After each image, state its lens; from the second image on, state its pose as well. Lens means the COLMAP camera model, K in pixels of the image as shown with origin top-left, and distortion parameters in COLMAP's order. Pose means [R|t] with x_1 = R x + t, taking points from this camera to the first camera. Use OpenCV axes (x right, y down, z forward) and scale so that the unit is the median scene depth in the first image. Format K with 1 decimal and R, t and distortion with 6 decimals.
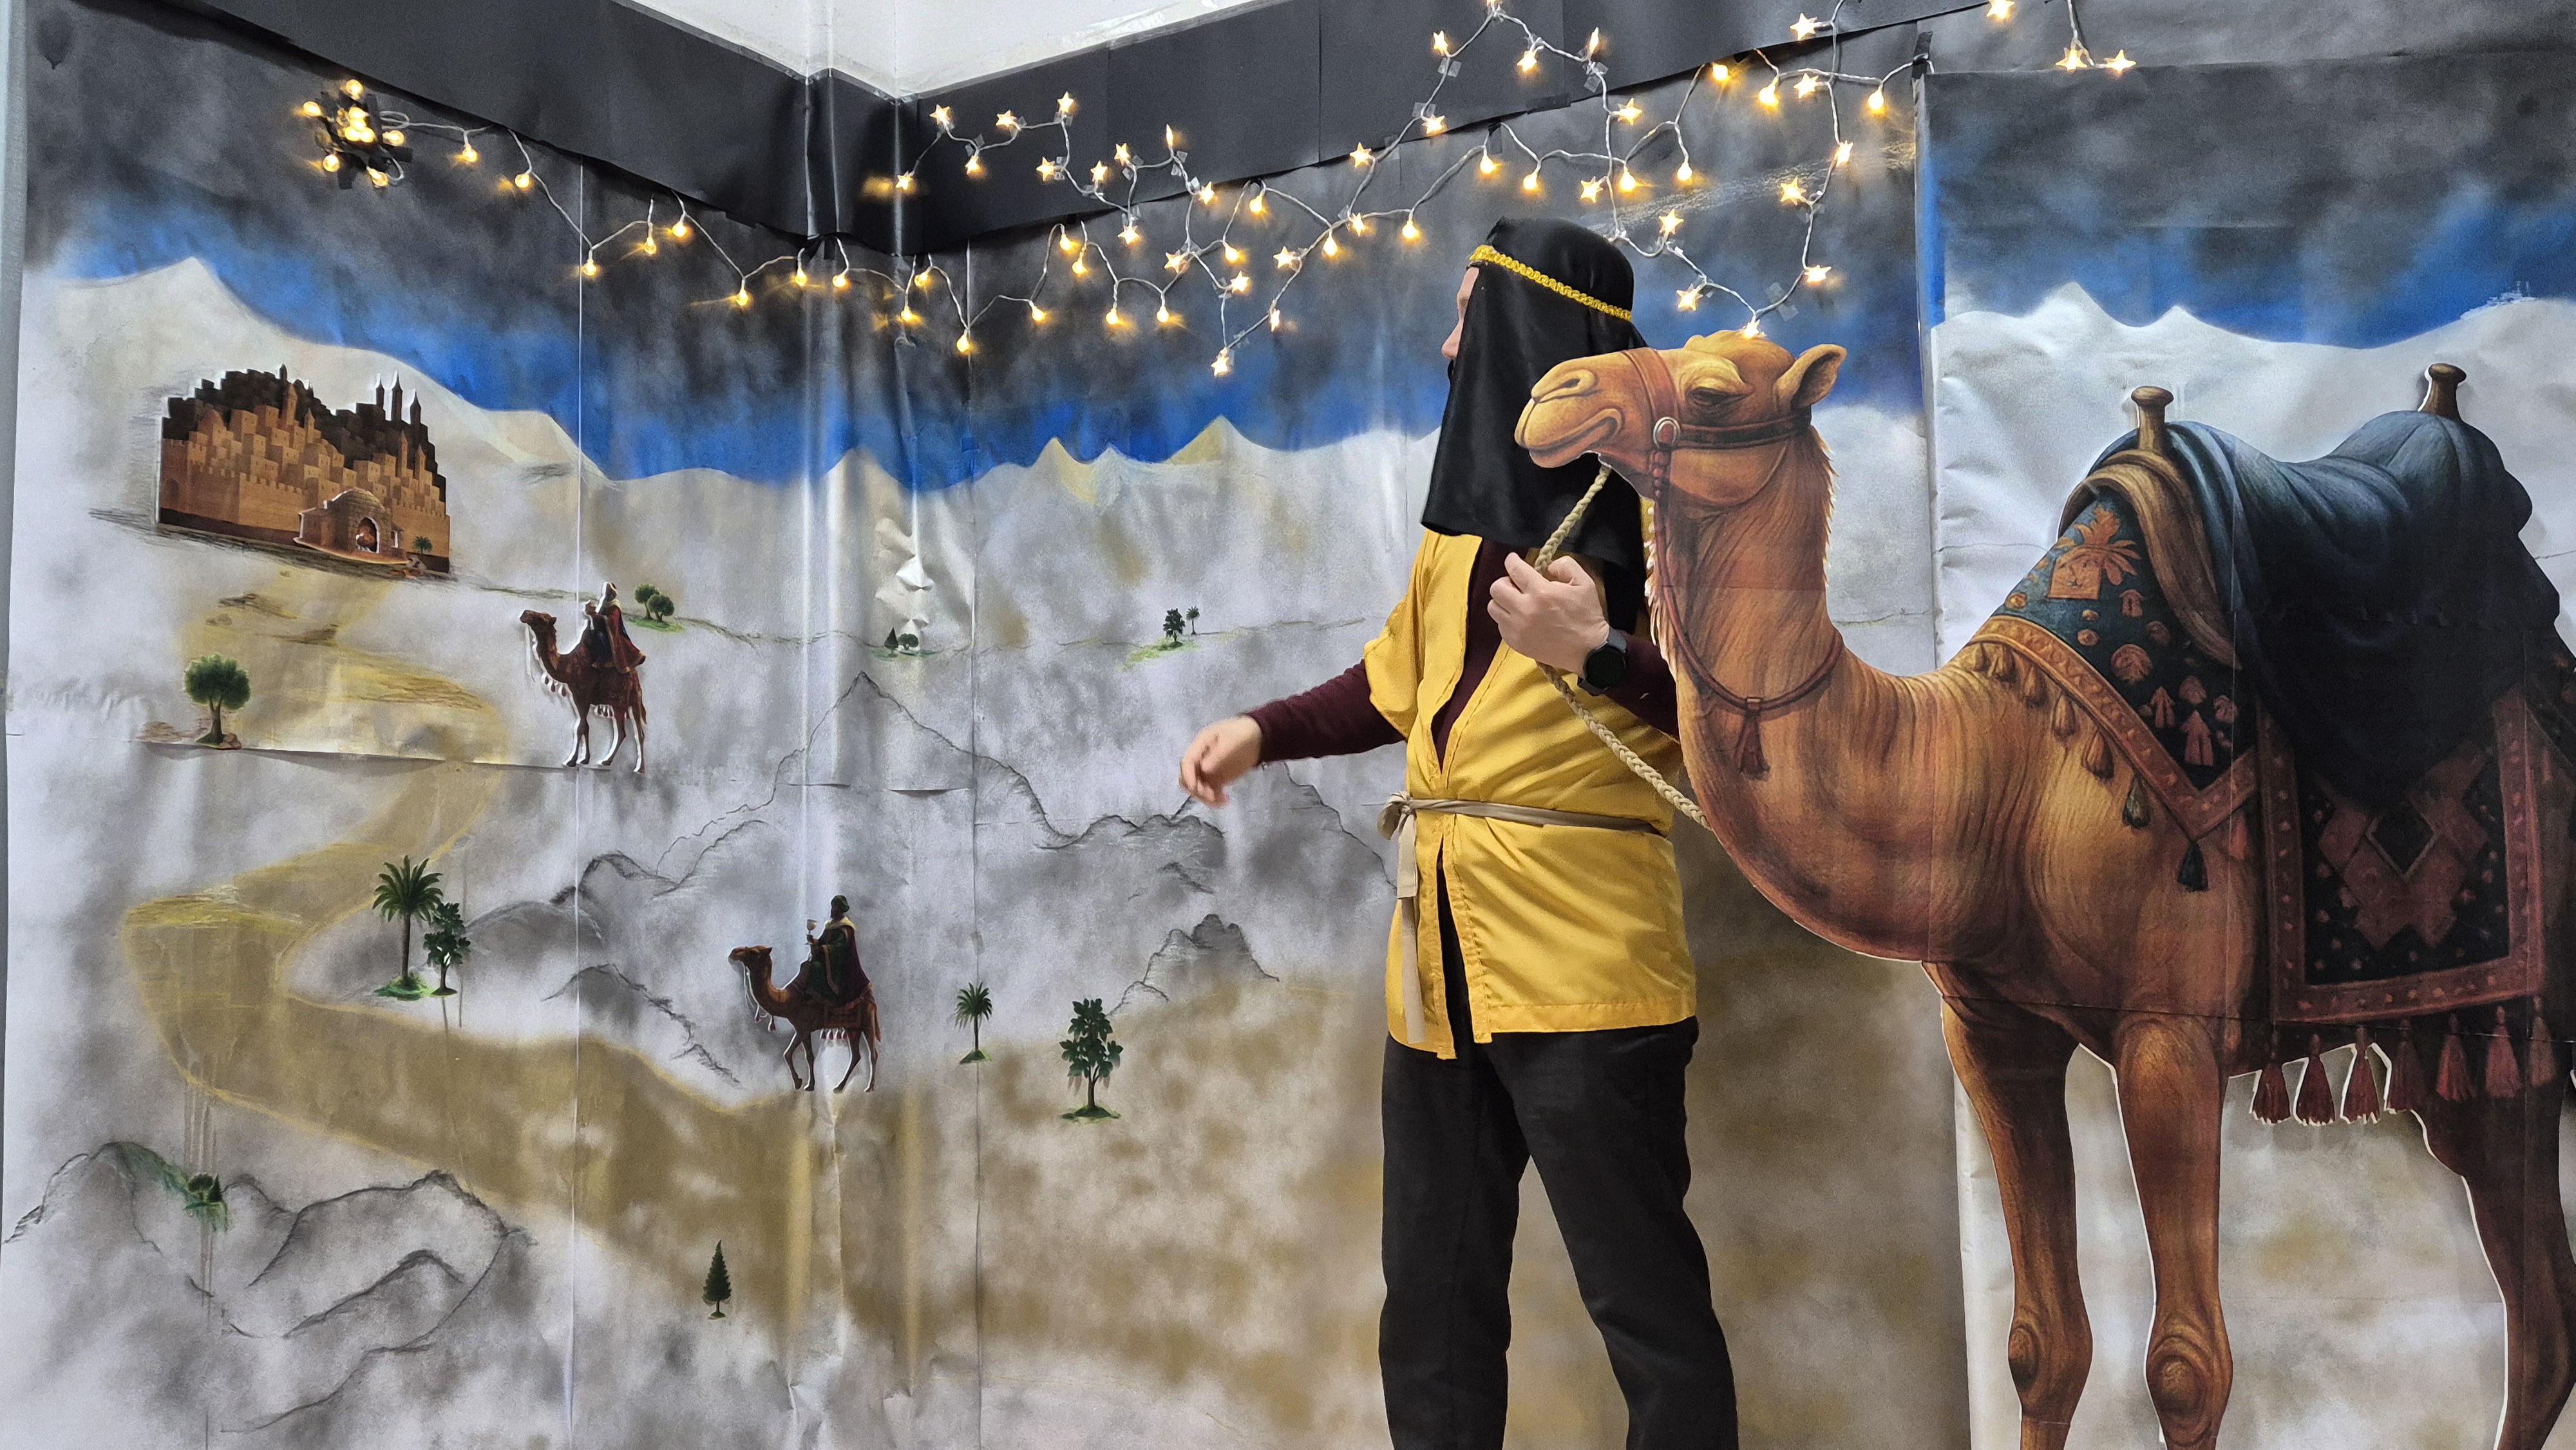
lens RADIAL K [[1990.5, 0, 1282.0], [0, 1990.5, 723.0], [0, 0, 1]] dist [0.035406, -0.034270]
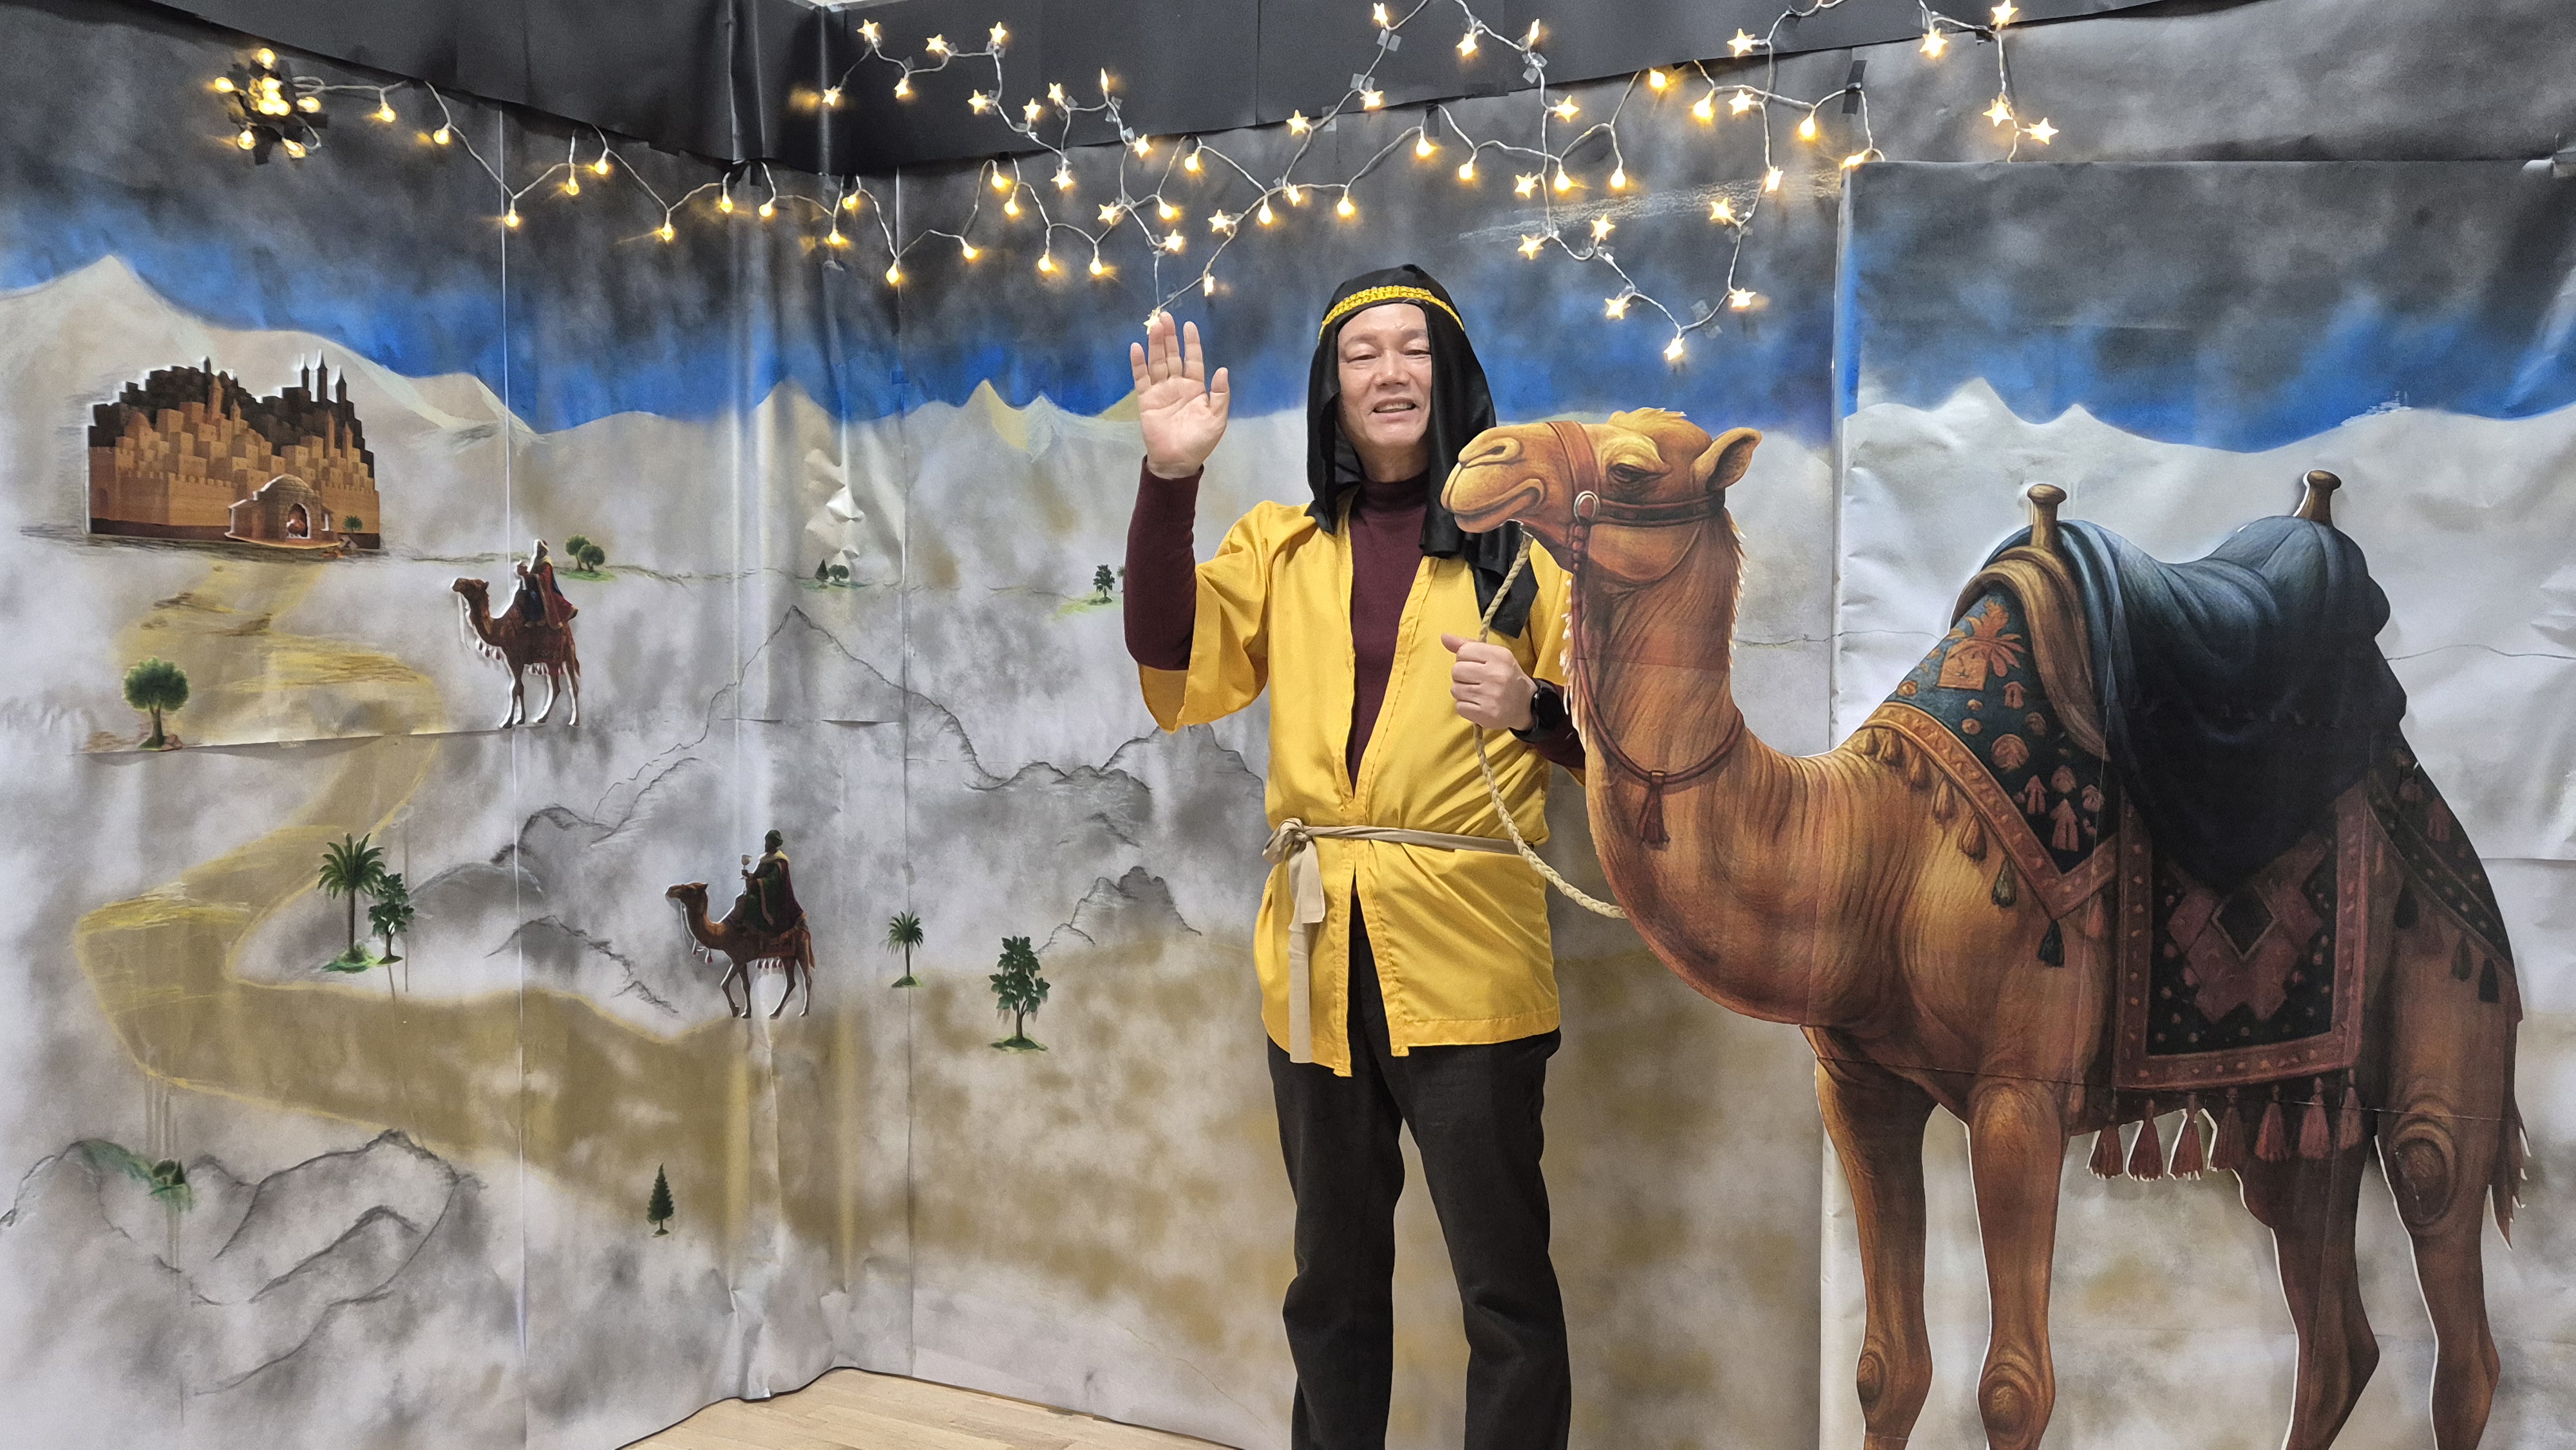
lens RADIAL K [[1990.5, 0, 1290.5], [0, 1990.5, 726.5], [0, 0, 1]] dist [0.035406, -0.034270]
pose [[0.998829, 0.017210, 0.045217, -0.004650], [-0.022738, 0.991932, 0.124718, -0.130247], [-0.042706, -0.125600, 0.991161, -0.027734]]
